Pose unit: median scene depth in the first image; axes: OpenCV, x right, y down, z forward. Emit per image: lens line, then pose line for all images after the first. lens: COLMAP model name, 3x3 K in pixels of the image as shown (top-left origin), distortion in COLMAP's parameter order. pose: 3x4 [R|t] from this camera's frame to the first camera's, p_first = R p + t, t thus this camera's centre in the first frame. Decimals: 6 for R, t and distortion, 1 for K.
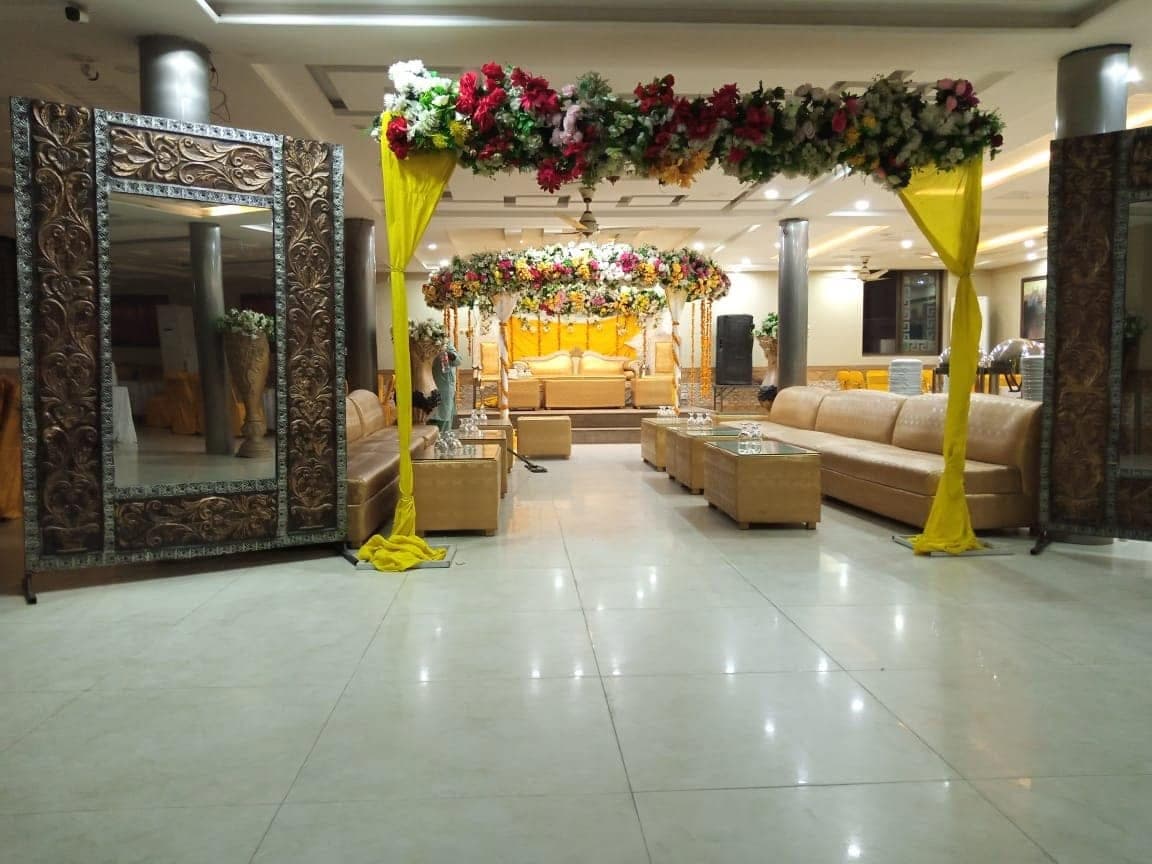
lens RADIAL K [[881.3, 0, 571.5], [0, 881.3, 436.0], [0, 0, 1]] dist [0.059260, -0.117490]
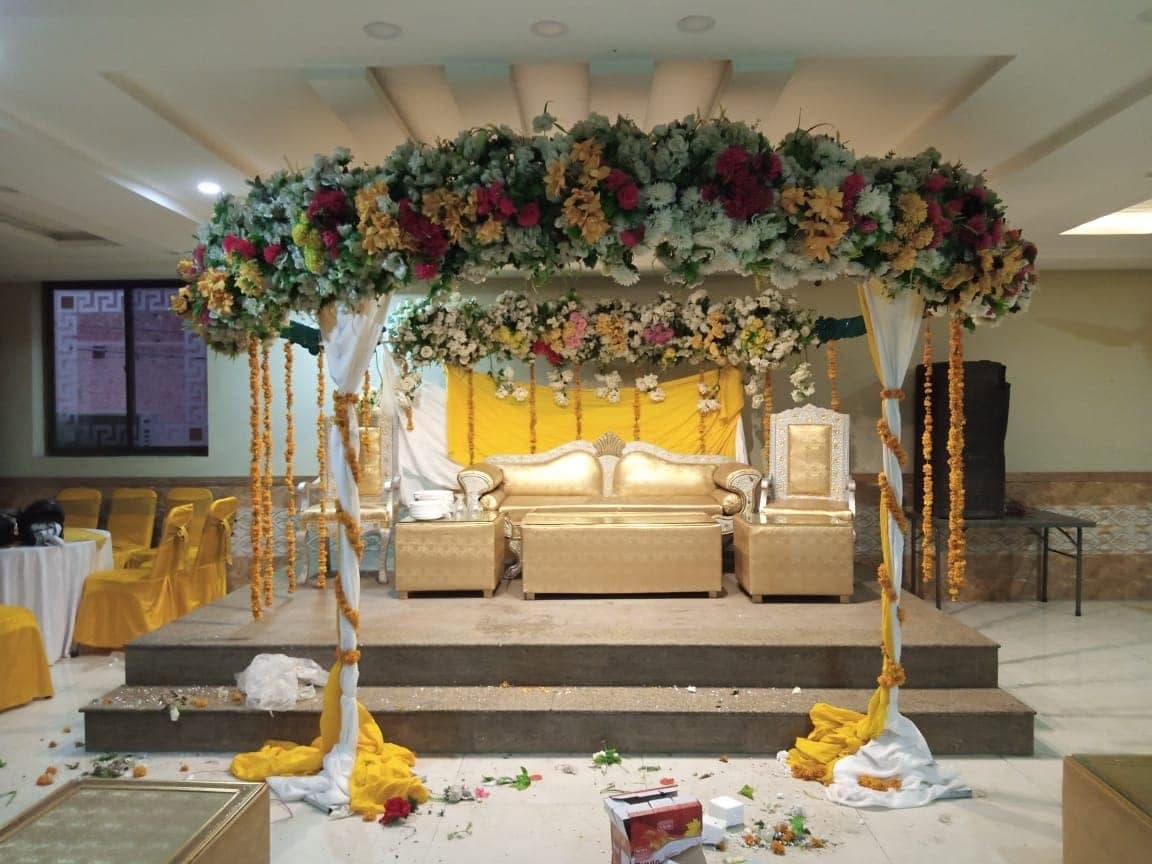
lens RADIAL K [[879.4, 0, 576.0], [0, 879.4, 432.0], [0, 0, 1]] dist [0.084089, -0.182389]
pose [[0.996672, 0.001915, -0.081497, 0.081649], [-0.006176, 0.998624, -0.052074, -0.251946], [0.081286, 0.052404, 0.995312, 1.760090]]
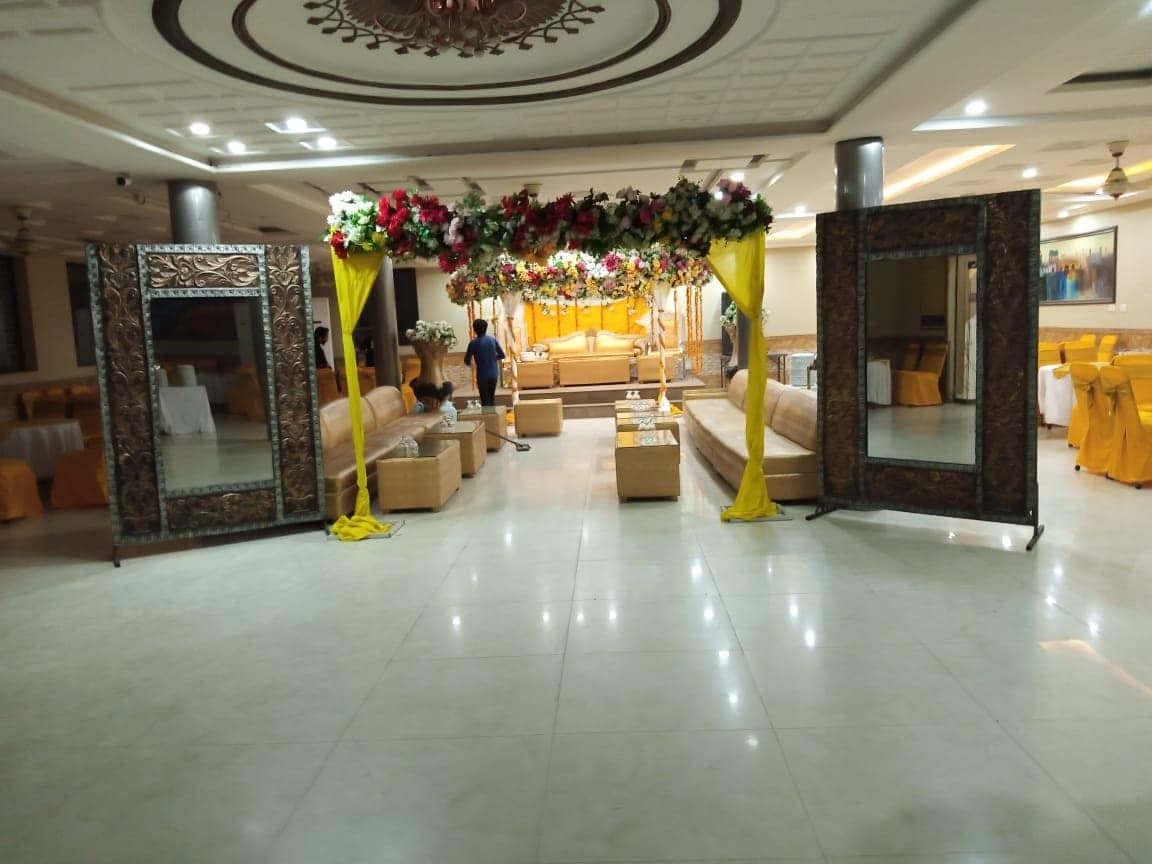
lens RADIAL K [[884.7, 0, 579.3], [0, 884.7, 432.0], [0, 0, 1]] dist [0.106974, -0.270479]
pose [[0.994498, -0.029200, -0.100601, 0.323035], [0.034612, 0.998022, 0.052478, -0.090770], [0.098869, -0.055672, 0.993542, -0.416650]]
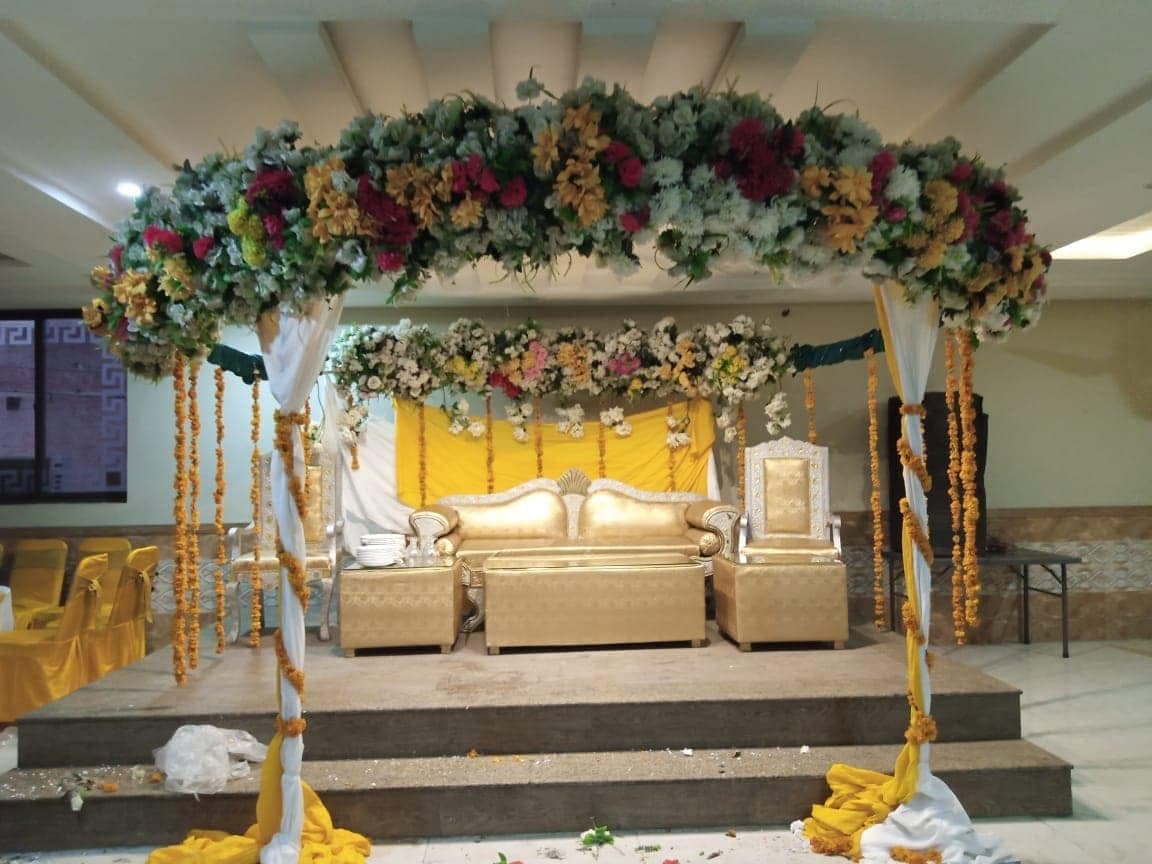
lens RADIAL K [[881.3, 0, 571.5], [0, 881.3, 436.0], [0, 0, 1]] dist [0.059260, -0.117490]
pose [[0.999844, -0.010544, -0.014157, 0.034138], [0.008973, 0.994244, -0.106764, -0.234083], [0.015201, 0.106621, 0.994184, 1.867039]]
